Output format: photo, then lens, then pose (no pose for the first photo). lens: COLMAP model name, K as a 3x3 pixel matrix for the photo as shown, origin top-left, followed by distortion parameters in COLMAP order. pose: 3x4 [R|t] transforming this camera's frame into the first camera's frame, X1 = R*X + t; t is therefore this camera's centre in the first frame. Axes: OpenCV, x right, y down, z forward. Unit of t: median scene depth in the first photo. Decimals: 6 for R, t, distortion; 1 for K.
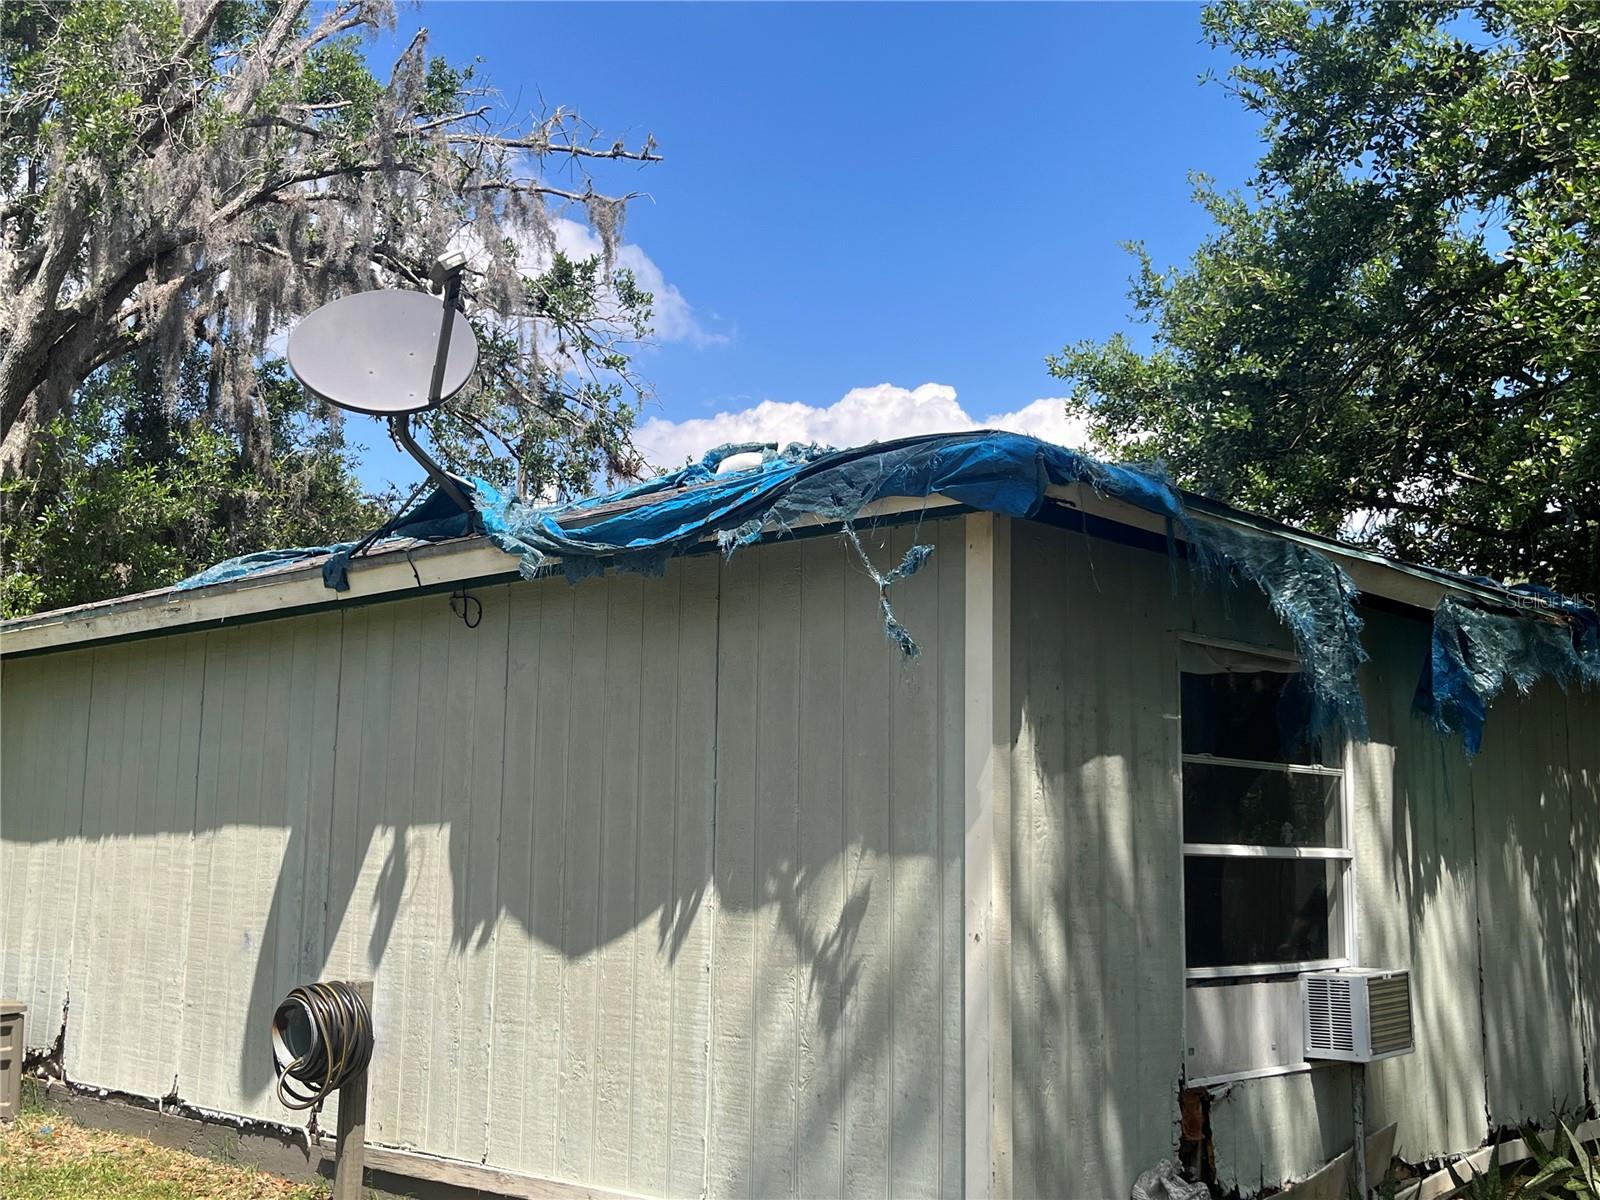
lens RADIAL K [[1793.9, 0, 800.0], [0, 1793.9, 600.0], [0, 0, 1]] dist [0.024601, -0.010353]
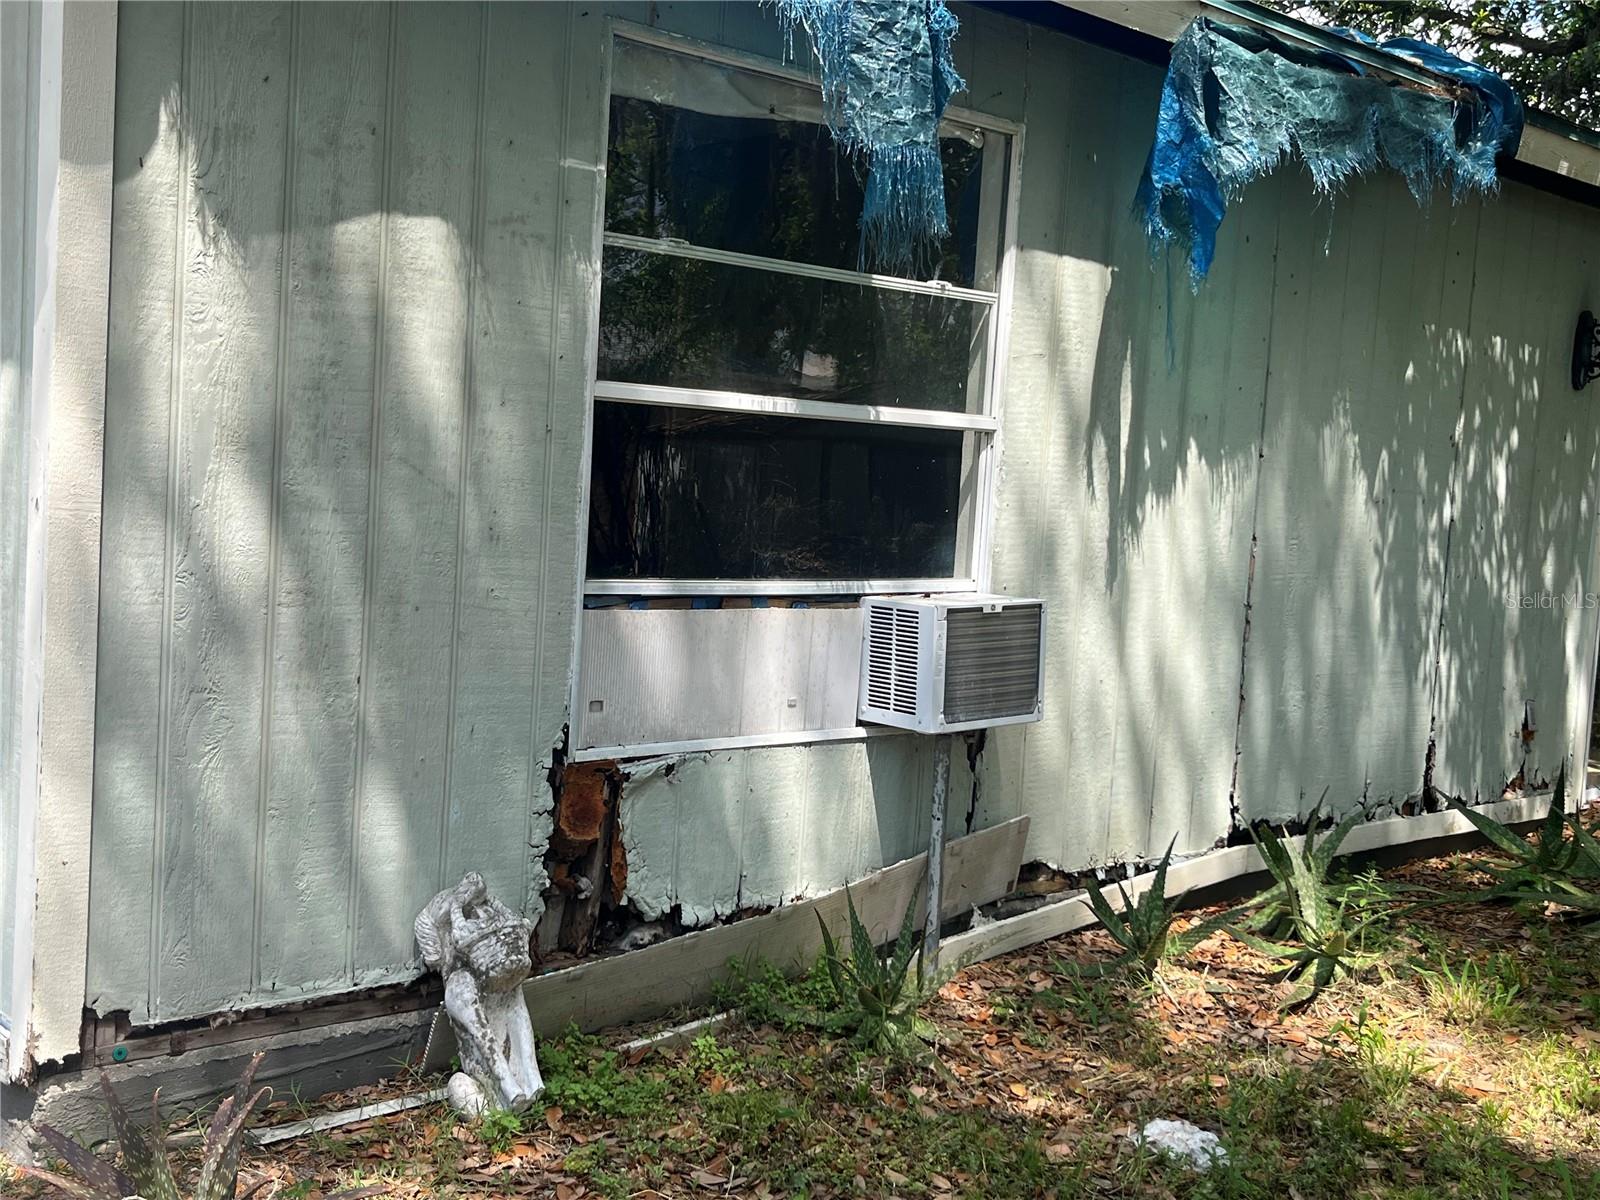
lens RADIAL K [[1722.2, 0, 820.6], [0, 1722.2, 596.3], [0, 0, 1]] dist [0.123054, -0.405312]
pose [[0.993401, 0.056559, -0.099781, 0.328991], [-0.033302, 0.974717, 0.220948, 0.069859], [0.109755, -0.216167, 0.970168, 0.392583]]
